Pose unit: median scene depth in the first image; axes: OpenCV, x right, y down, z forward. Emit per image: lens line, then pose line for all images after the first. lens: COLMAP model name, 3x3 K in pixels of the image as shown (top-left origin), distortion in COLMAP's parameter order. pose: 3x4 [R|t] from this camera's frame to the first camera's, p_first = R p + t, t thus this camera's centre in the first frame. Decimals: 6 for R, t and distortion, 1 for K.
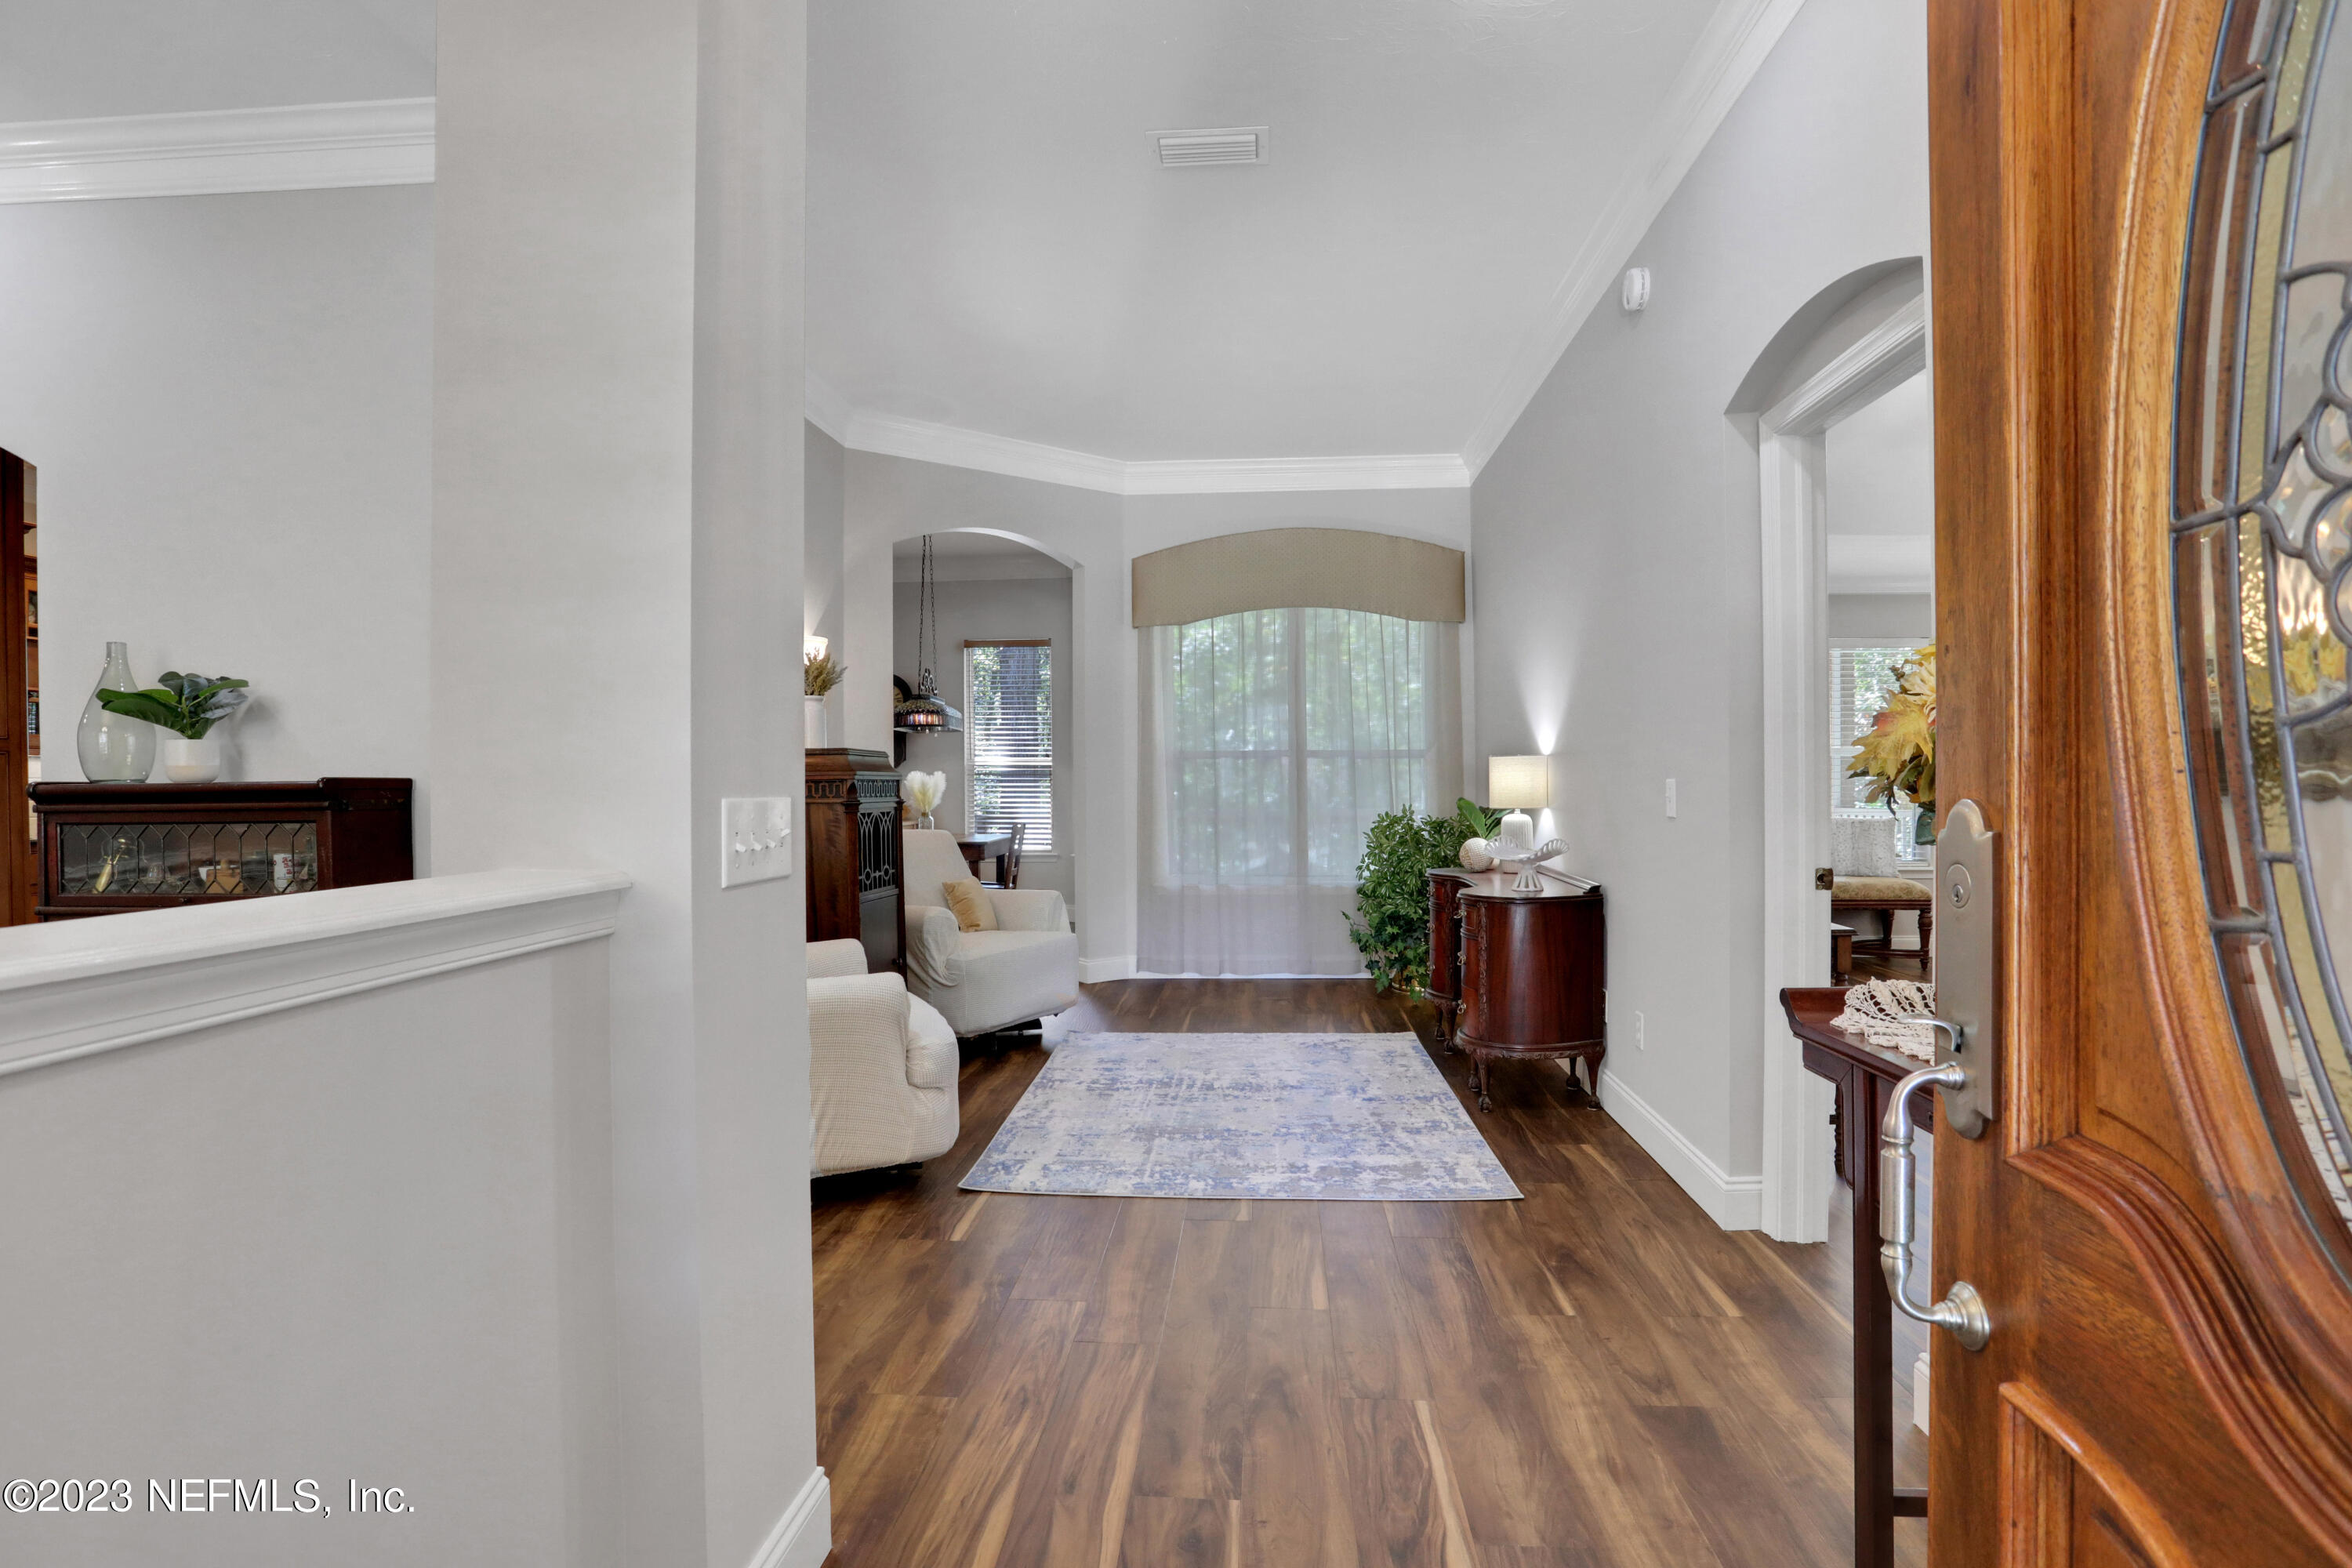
lens RADIAL K [[1156.2, 0, 1191.5], [0, 1156.2, 798.5], [0, 0, 1]] dist [-0.075140, 0.033649]
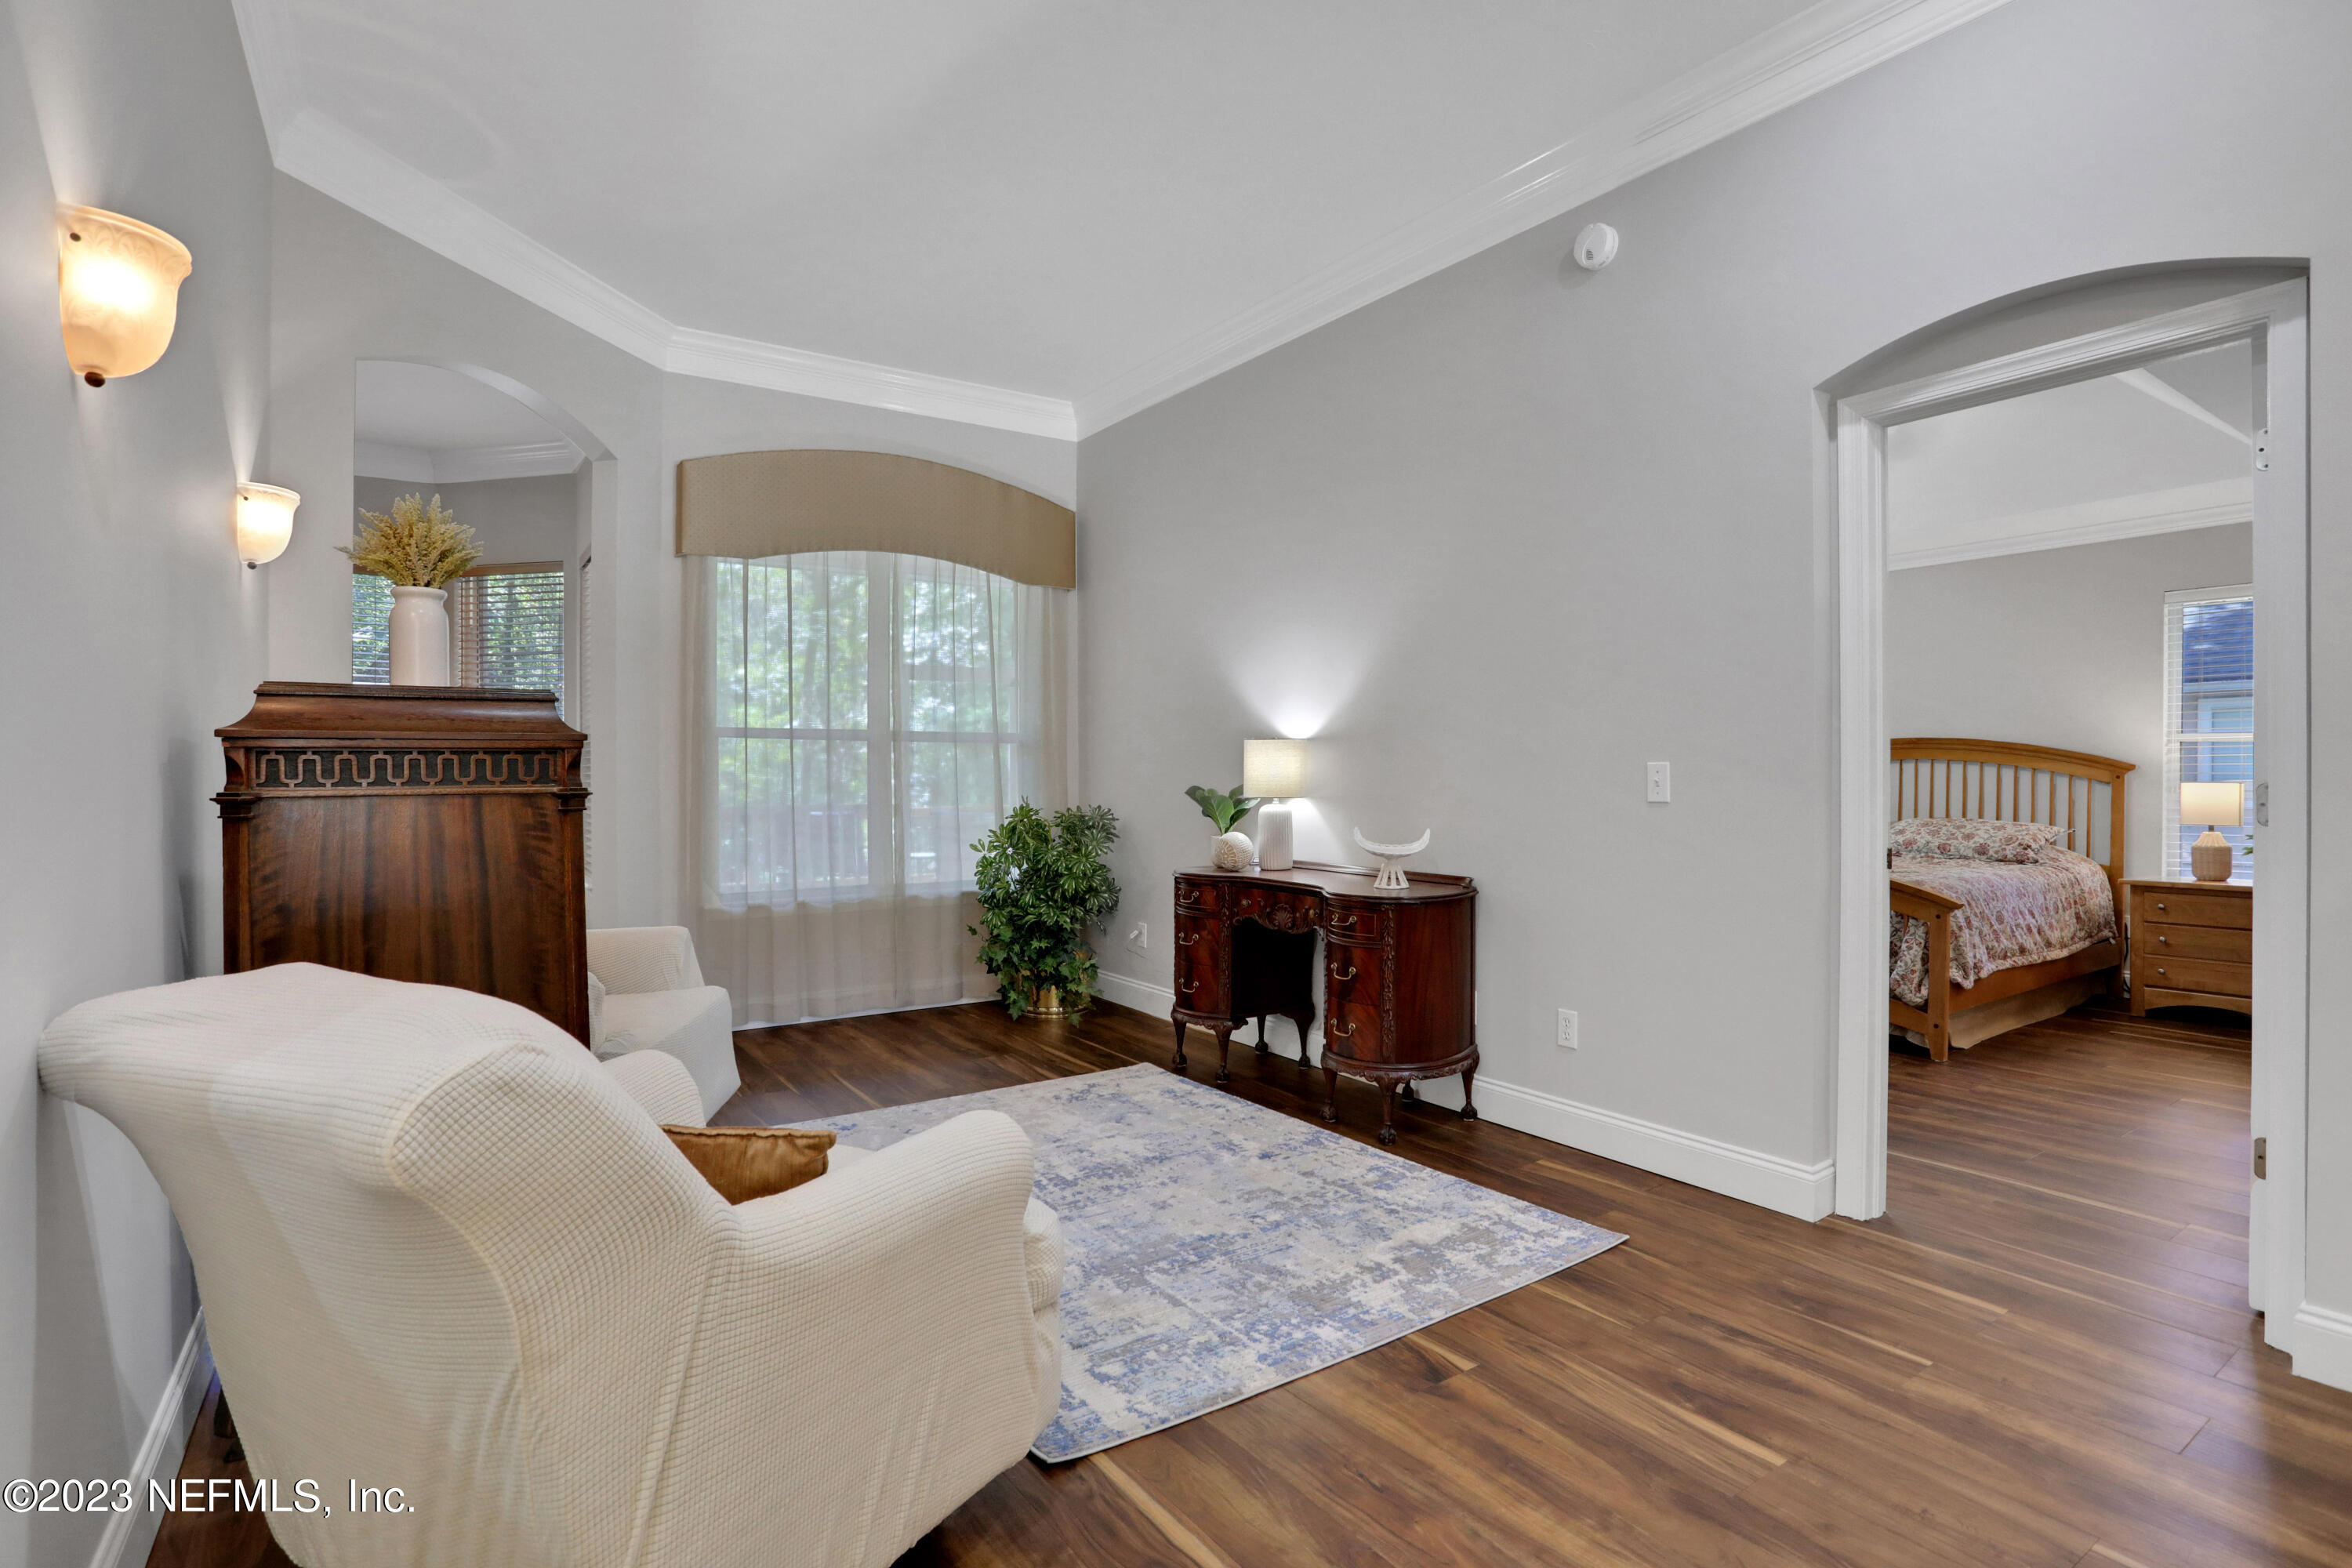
lens RADIAL K [[1146.2, 0, 1176.0], [0, 1146.2, 784.0], [0, 0, 1]] dist [-0.080194, 0.041310]
pose [[0.787956, -0.000133, 0.615731, -0.438796], [0.006489, 0.999946, -0.008088, 0.006788], [-0.615697, 0.010368, 0.787915, 0.459807]]
